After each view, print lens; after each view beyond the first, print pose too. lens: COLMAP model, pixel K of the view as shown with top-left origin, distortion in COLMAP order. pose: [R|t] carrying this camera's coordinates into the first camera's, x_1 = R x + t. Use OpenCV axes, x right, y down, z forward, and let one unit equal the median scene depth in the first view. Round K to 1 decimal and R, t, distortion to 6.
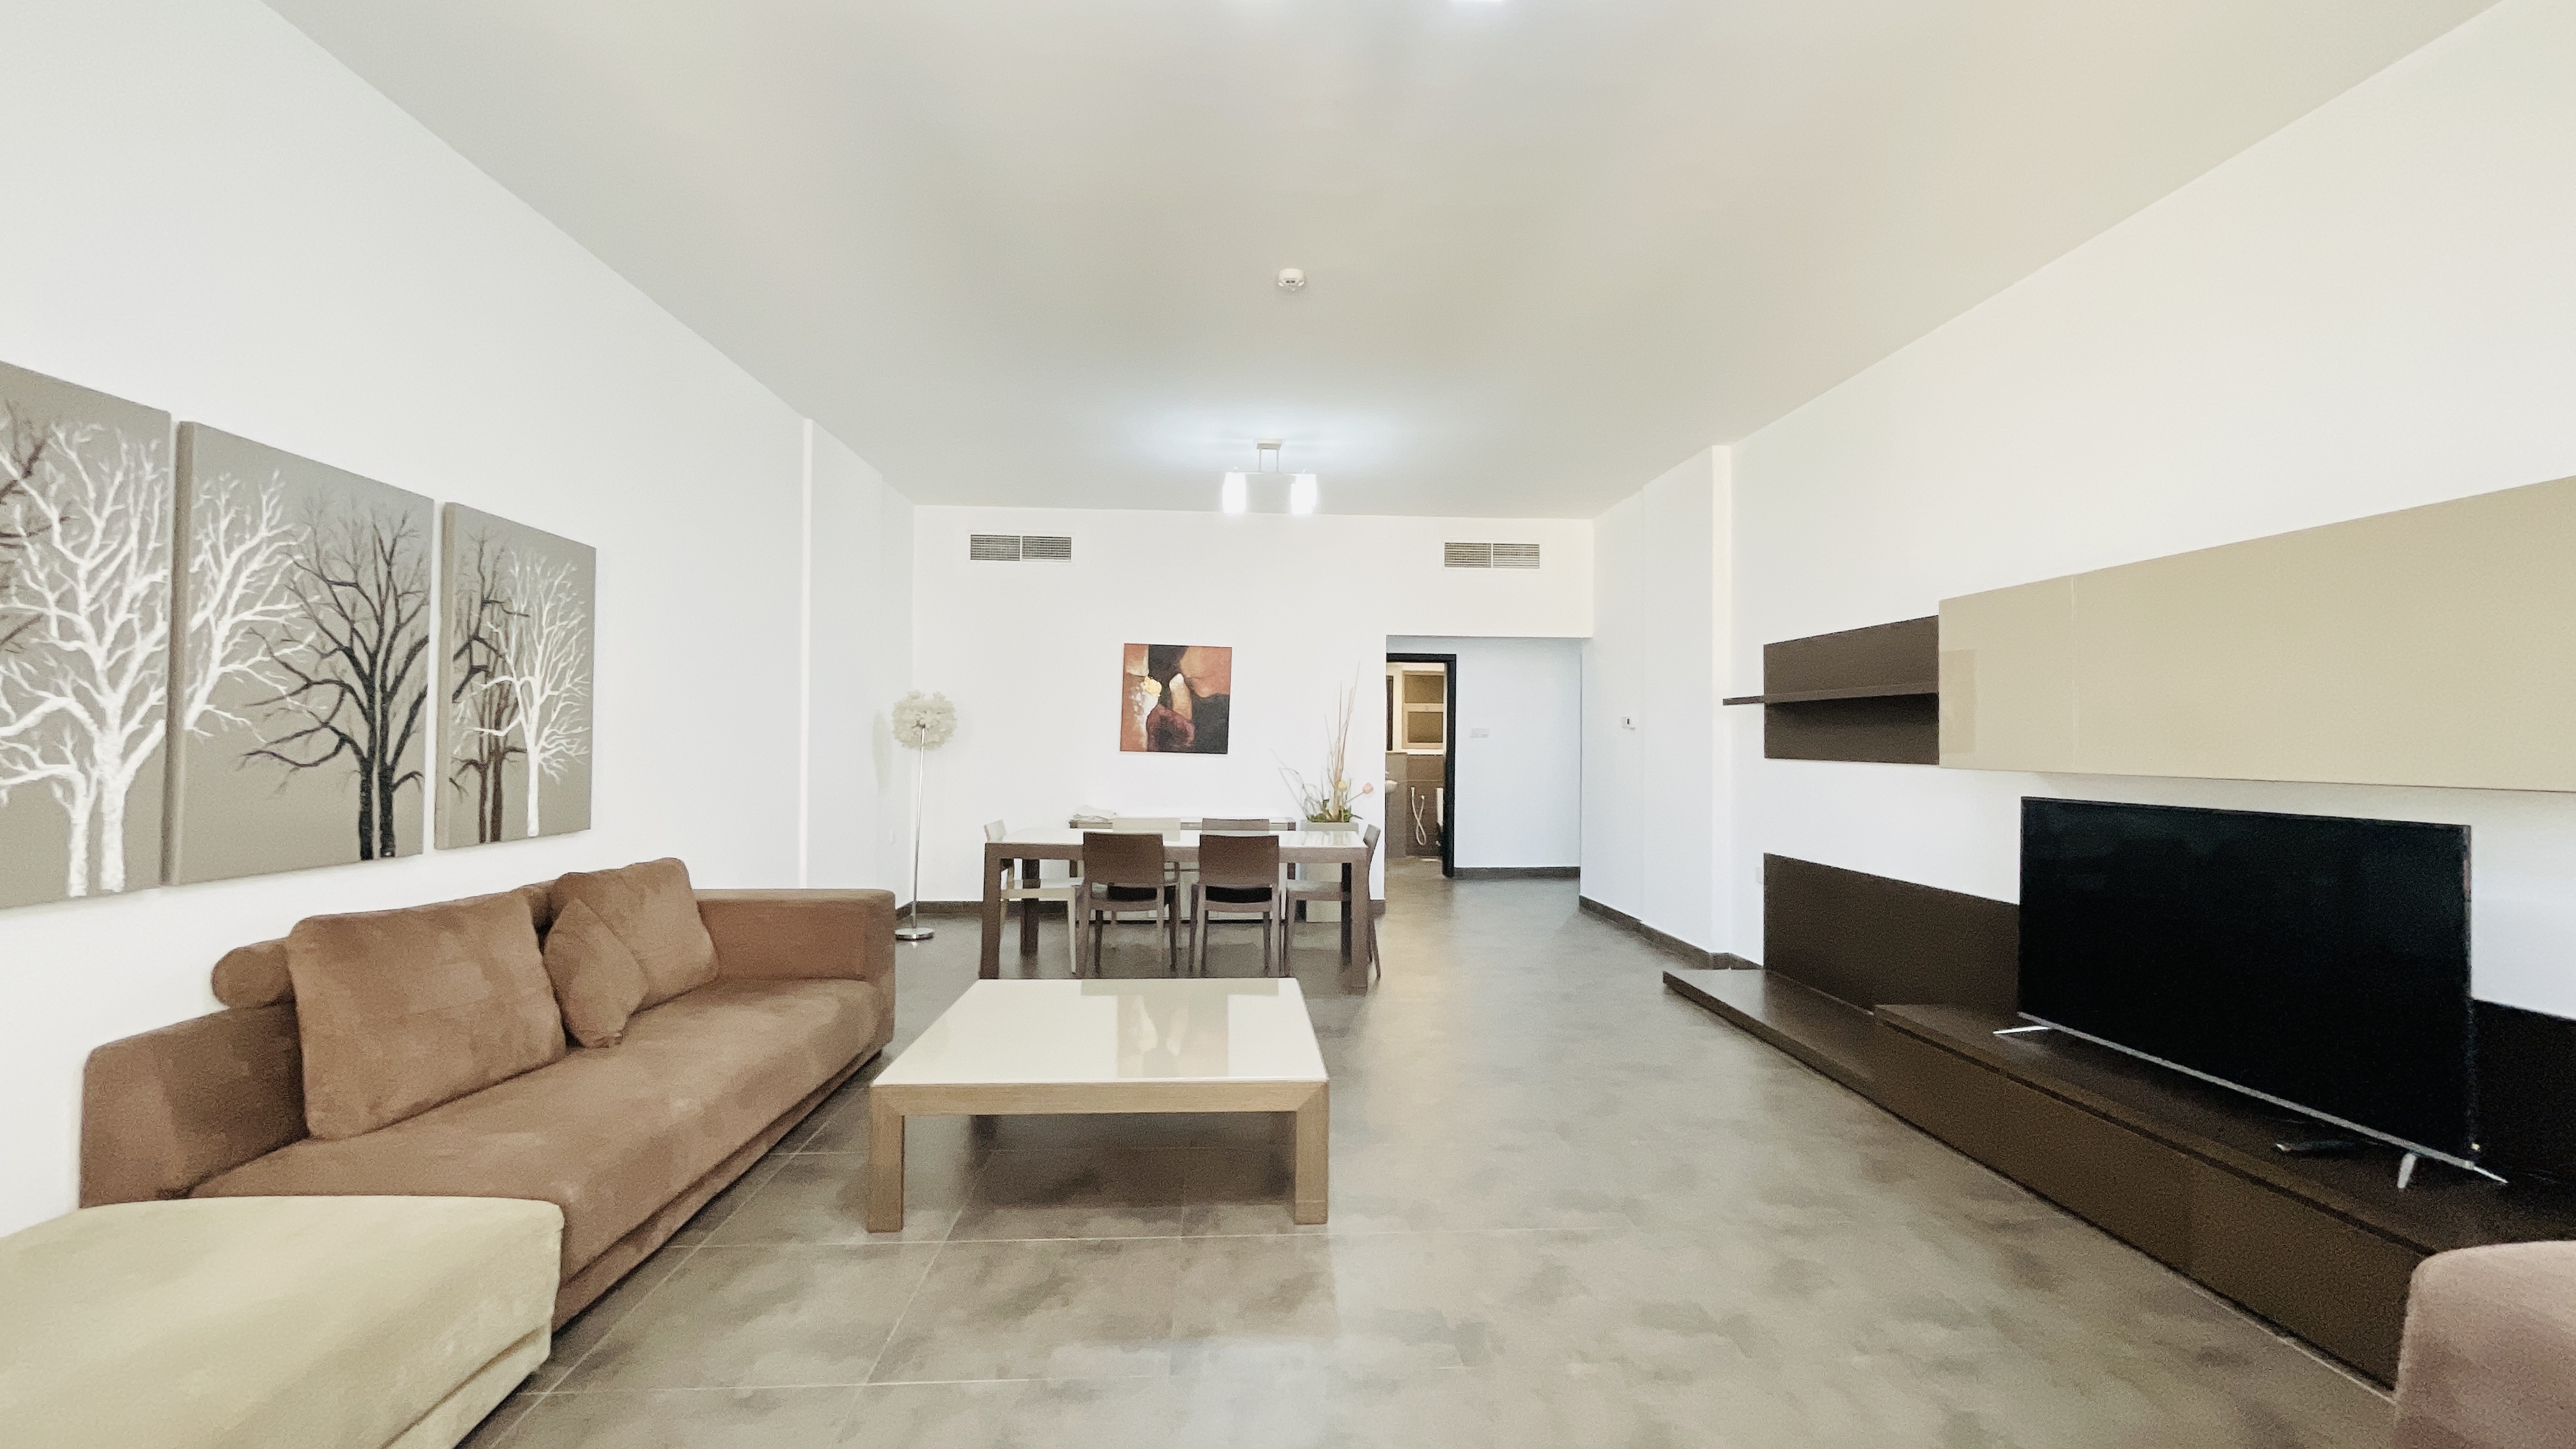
lens RADIAL K [[1044.0, 0, 1288.0], [0, 1044.0, 724.5], [0, 0, 1]] dist [-0.001348, -0.000245]
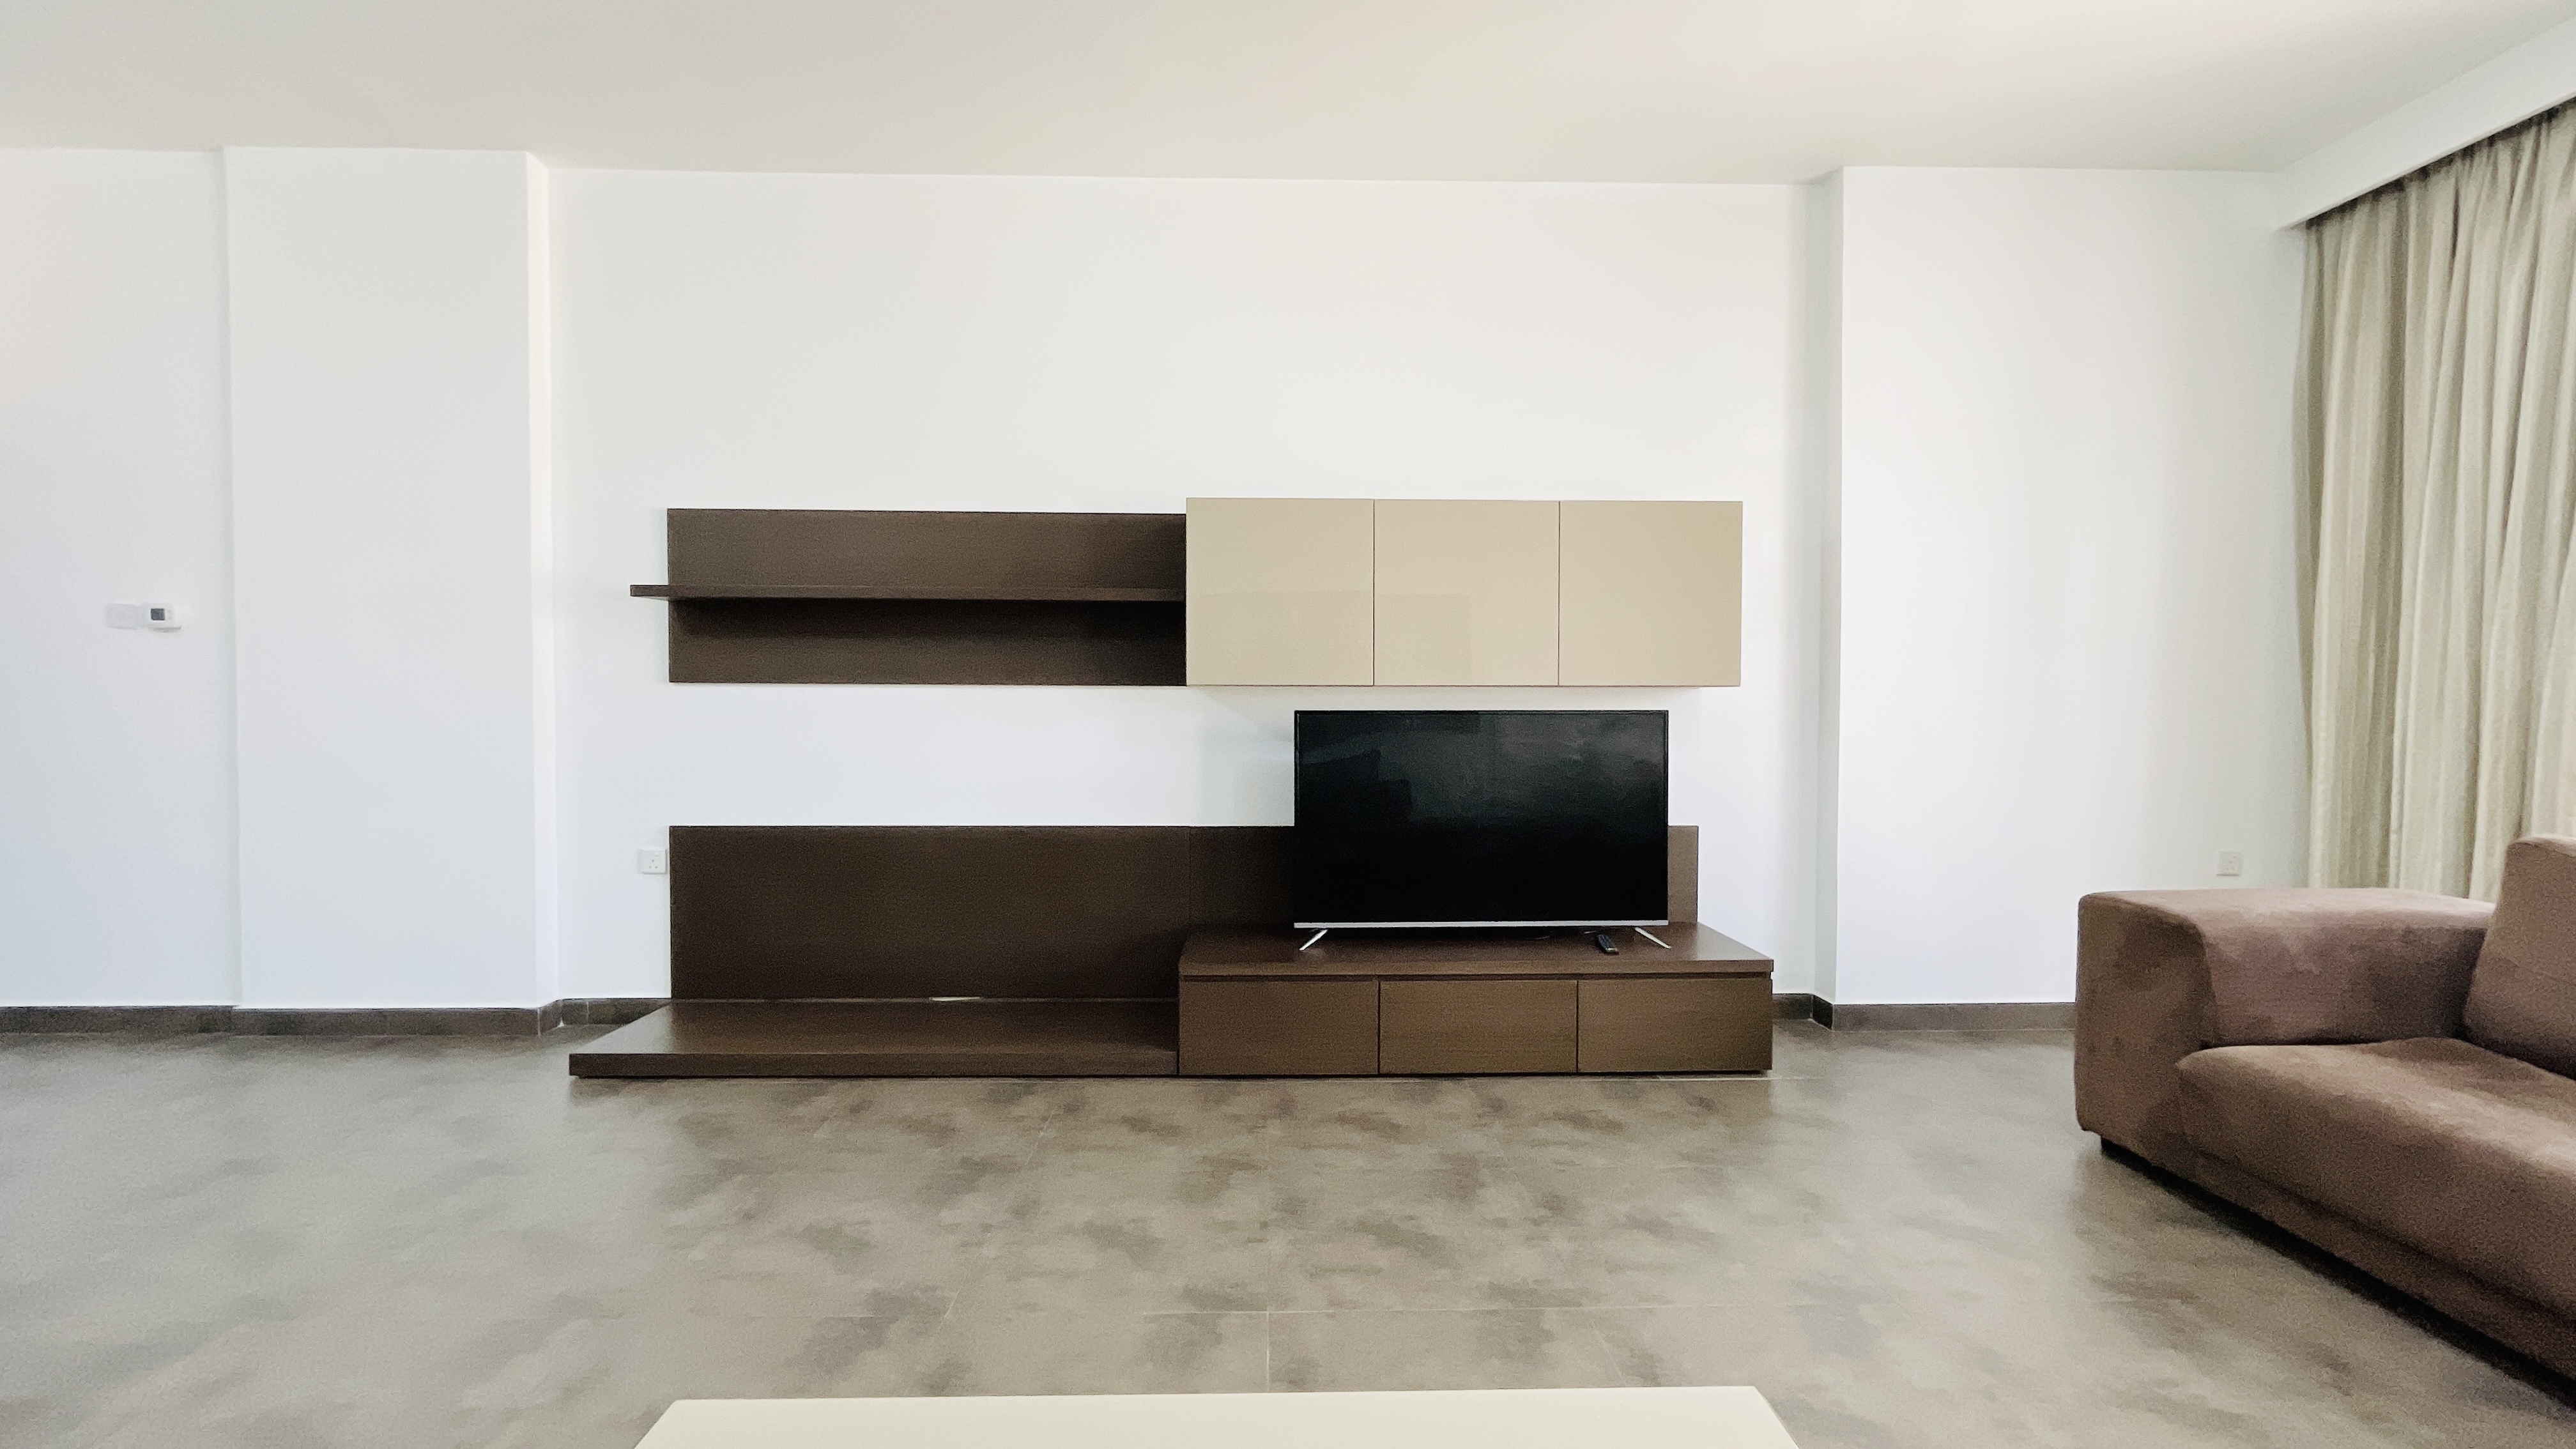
lens RADIAL K [[1080.2, 0, 1287.1], [0, 1080.2, 700.4], [0, 0, 1]] dist [0.000571, 0.000071]
pose [[0.033329, -0.013297, 0.999356, -0.306734], [-0.017058, 0.999758, 0.013871, 0.041385], [-0.999299, -0.017510, 0.033094, 0.881272]]
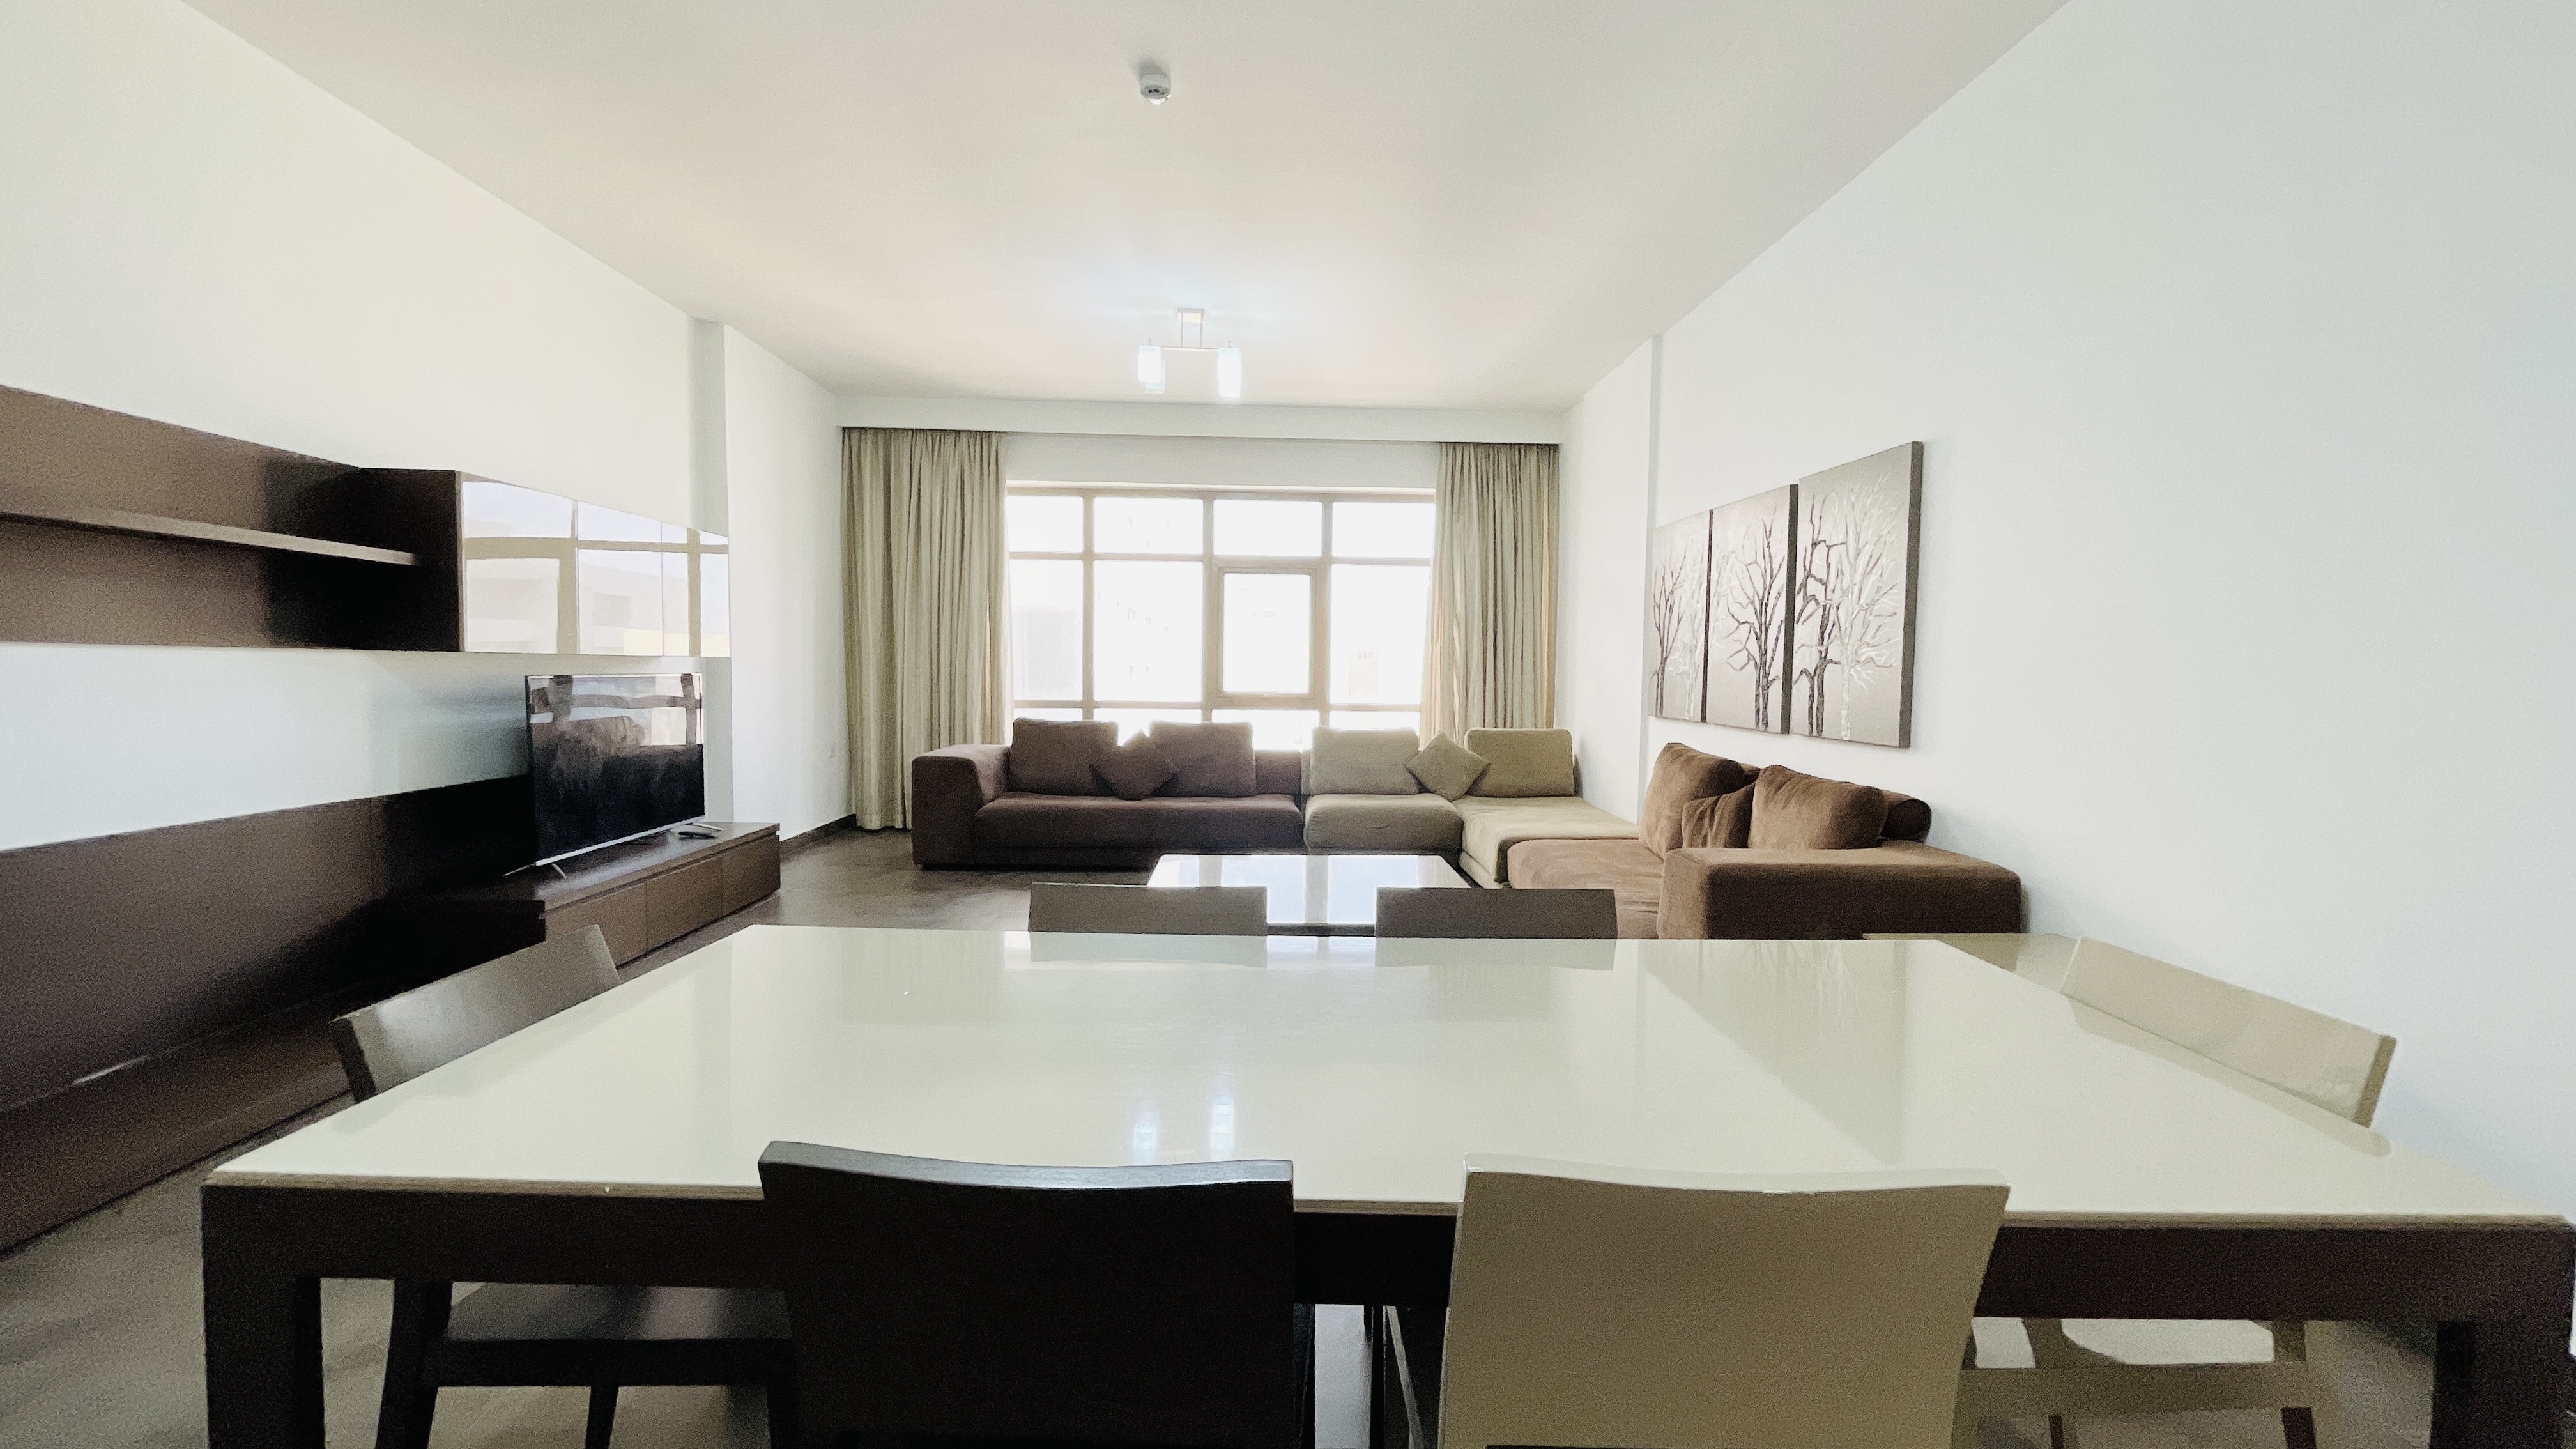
lens RADIAL K [[1044.0, 0, 1288.0], [0, 1044.0, 724.5], [0, 0, 1]] dist [-0.001348, -0.000245]
pose [[-0.999711, -0.021979, 0.009748, -0.124334], [-0.021644, 0.999214, 0.033202, 0.060644], [-0.010470, 0.032981, -0.999401, 1.906960]]
